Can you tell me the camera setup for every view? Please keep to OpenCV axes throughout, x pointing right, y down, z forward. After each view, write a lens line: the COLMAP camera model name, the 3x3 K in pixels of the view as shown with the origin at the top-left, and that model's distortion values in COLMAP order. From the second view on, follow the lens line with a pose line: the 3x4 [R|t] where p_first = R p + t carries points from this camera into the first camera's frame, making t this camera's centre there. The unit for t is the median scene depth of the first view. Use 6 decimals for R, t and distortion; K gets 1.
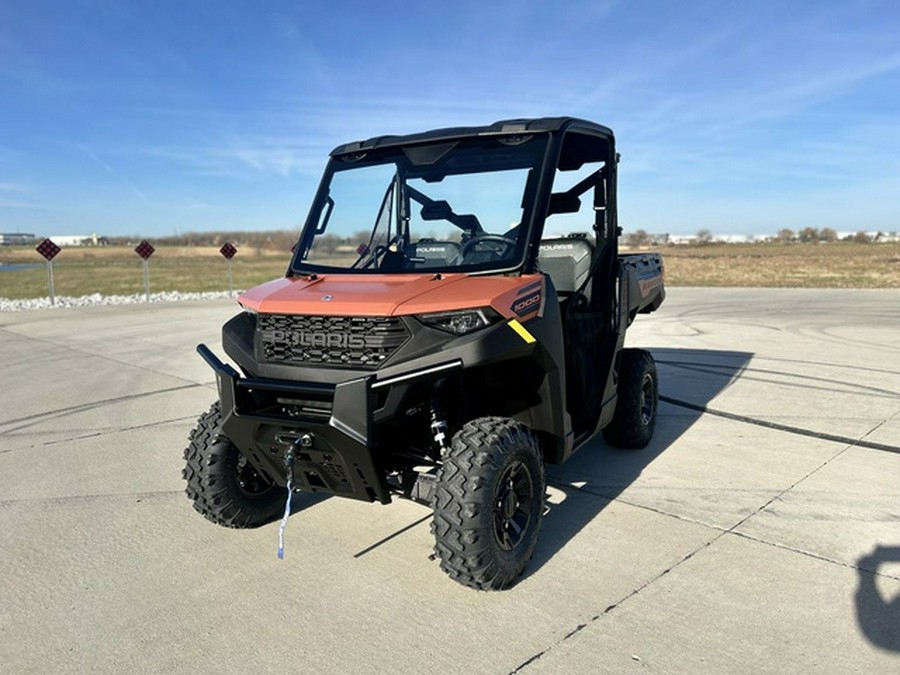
lens RADIAL K [[675.4, 0, 455.5], [0, 675.4, 339.1], [0, 0, 1]] dist [0.066050, -0.077672]
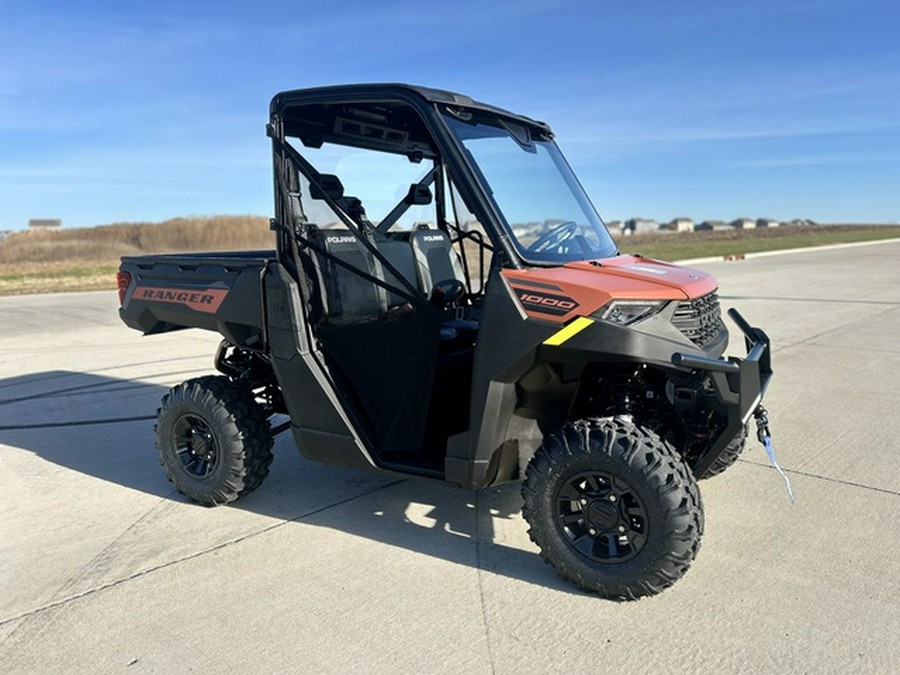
lens RADIAL K [[675.4, 0, 455.0], [0, 675.4, 339.6], [0, 0, 1]] dist [0.066050, -0.077672]
pose [[0.005995, -0.131428, 0.991308, -0.895419], [0.153403, 0.979712, 0.128963, -0.113927], [-0.988145, 0.151297, 0.026034, 0.978780]]
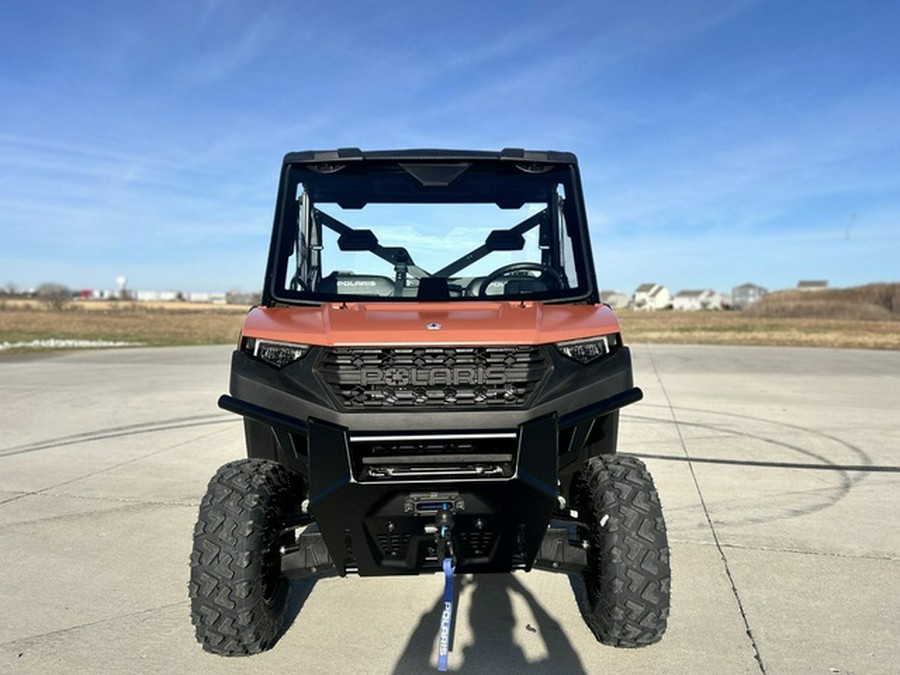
lens RADIAL K [[675.4, 0, 459.4], [0, 675.4, 337.1], [0, 0, 1]] dist [0.066050, -0.077672]
pose [[0.856211, -0.005642, 0.516595, -0.422335], [0.052336, 0.995743, -0.075869, 0.011290], [-0.513968, 0.091996, 0.852862, 0.211904]]
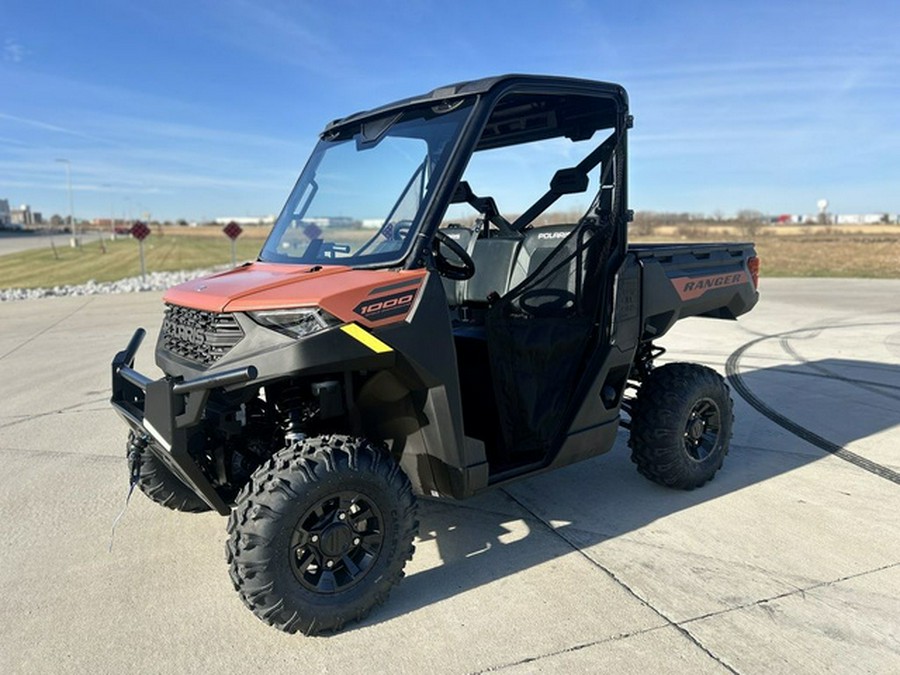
lens RADIAL K [[675.4, 0, 452.6], [0, 675.4, 340.6], [0, 0, 1]] dist [0.066050, -0.077672]
pose [[0.919230, 0.068857, -0.387653, 0.367249], [-0.057631, 0.997515, 0.040526, -0.034182], [0.389480, -0.014912, 0.920914, 0.190187]]
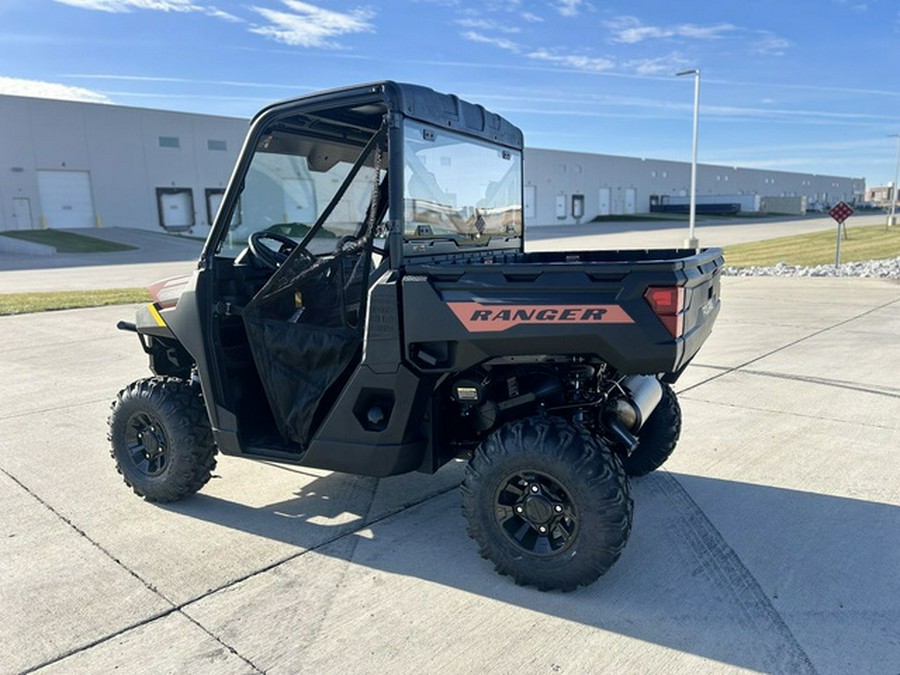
lens RADIAL K [[675.4, 0, 454.2], [0, 675.4, 334.2], [0, 0, 1]] dist [0.066050, -0.077672]
pose [[0.052620, 0.174523, -0.983246, 0.960984], [-0.111972, 0.979432, 0.167854, -0.175029], [0.992317, 0.101264, 0.071079, 1.026590]]
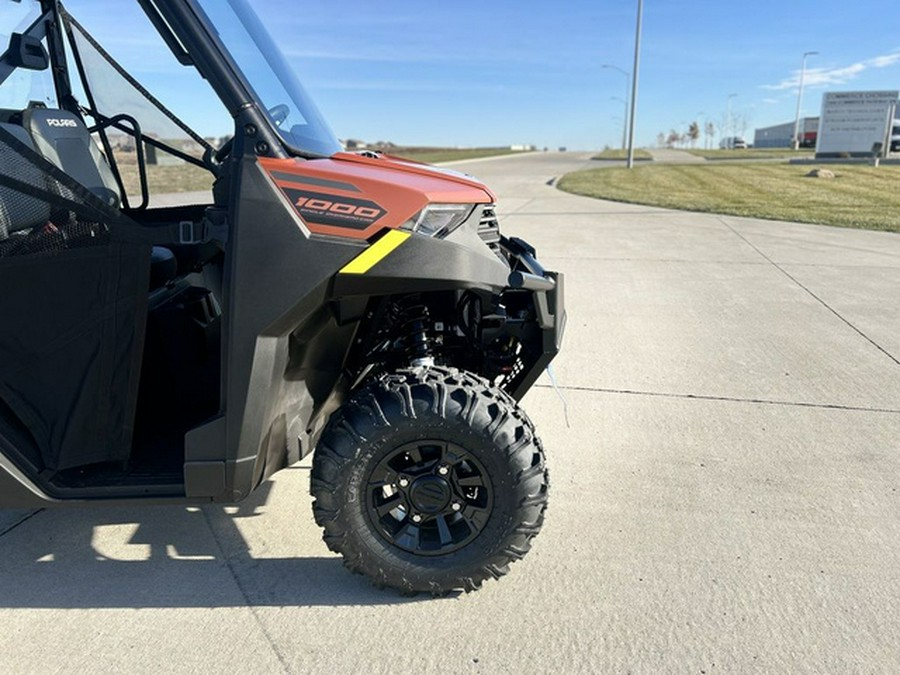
lens RADIAL K [[675.4, 0, 447.8], [0, 675.4, 340.9], [0, 0, 1]] dist [0.066050, -0.077672]
pose [[-0.522667, -0.209218, 0.826467, -0.659868], [0.128366, 0.939055, 0.318900, -0.101915], [-0.842818, 0.272768, -0.463956, 1.066551]]
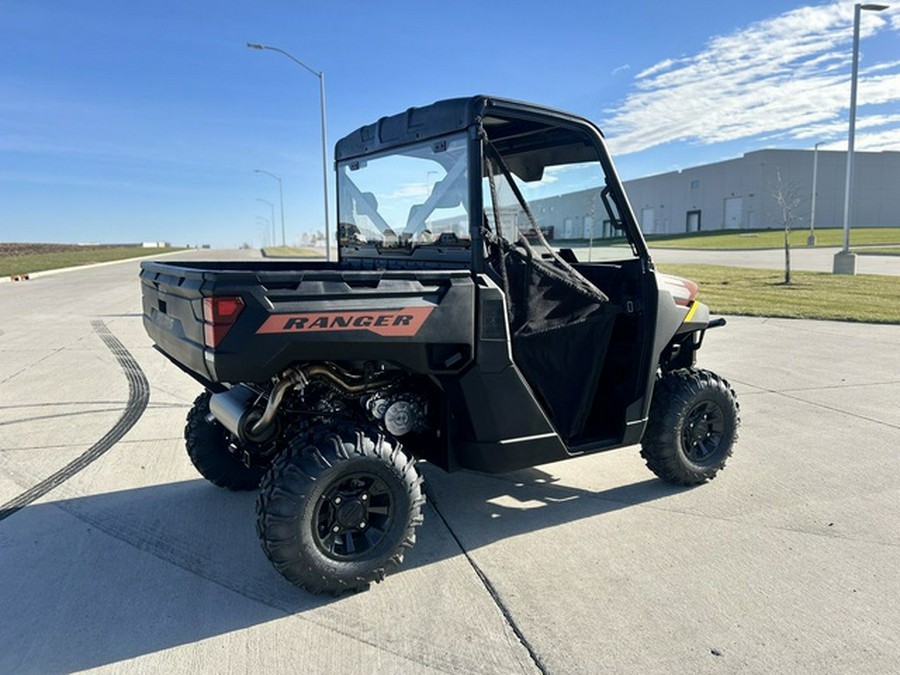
lens RADIAL K [[675.4, 0, 454.5], [0, 675.4, 338.0], [0, 0, 1]] dist [0.066050, -0.077672]
pose [[-0.876432, -0.040505, 0.479818, -0.432617], [0.086989, 0.966743, 0.240503, -0.243997], [-0.473602, 0.252524, -0.843761, 1.853736]]
